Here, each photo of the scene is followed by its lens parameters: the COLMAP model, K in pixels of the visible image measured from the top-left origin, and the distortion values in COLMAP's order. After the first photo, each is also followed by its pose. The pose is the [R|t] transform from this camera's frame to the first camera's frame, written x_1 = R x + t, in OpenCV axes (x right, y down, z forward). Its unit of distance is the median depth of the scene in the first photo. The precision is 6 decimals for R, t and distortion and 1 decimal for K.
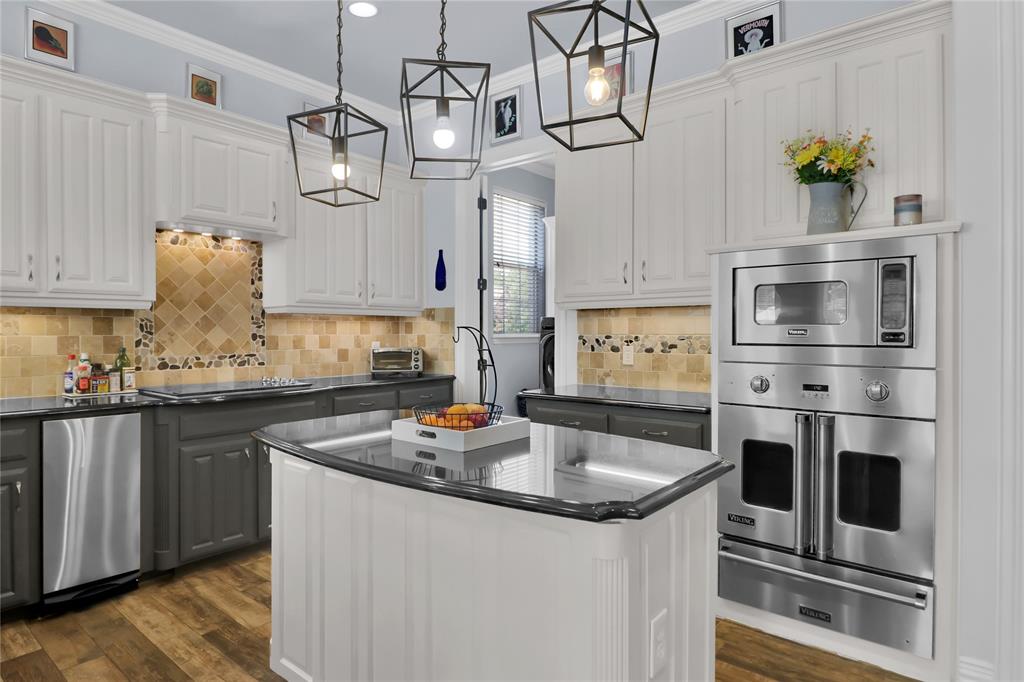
lens RADIAL K [[581.0, 0, 504.1], [0, 581.0, 334.5], [0, 0, 1]] dist [0.000895, -0.005336]
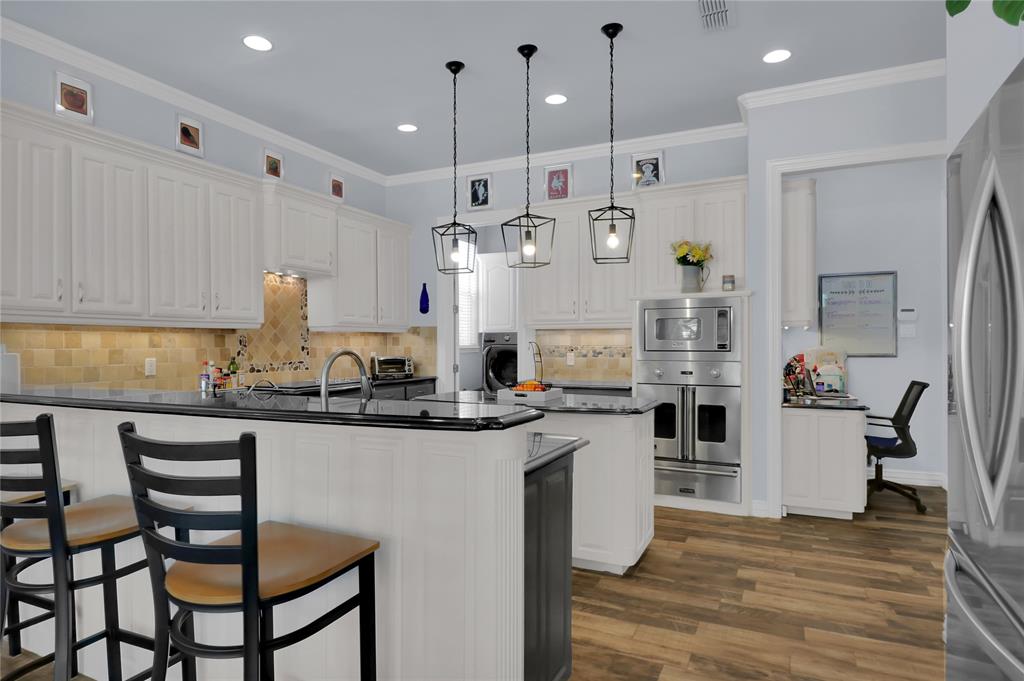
lens RADIAL K [[581.0, 0, 508.8], [0, 581.0, 345.6], [0, 0, 1]] dist [0.000895, -0.005336]
pose [[0.970221, -0.003943, 0.242189, -0.353998], [0.004218, 0.999991, -0.000617, 0.000040], [-0.242184, 0.001621, 0.970229, -0.511839]]
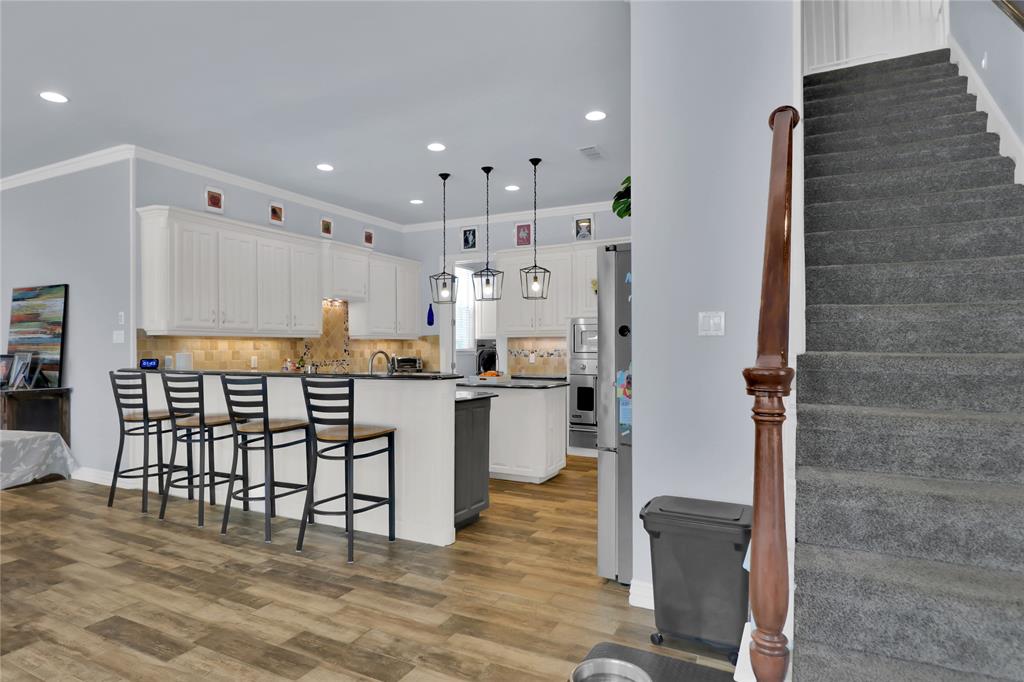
lens RADIAL K [[581.0, 0, 513.2], [0, 581.0, 346.2], [0, 0, 1]] dist [0.000895, -0.005336]
pose [[0.976064, -0.001556, 0.217478, -0.366720], [0.003123, 0.999972, -0.006863, 0.003886], [-0.217461, 0.007378, 0.976041, -1.238716]]
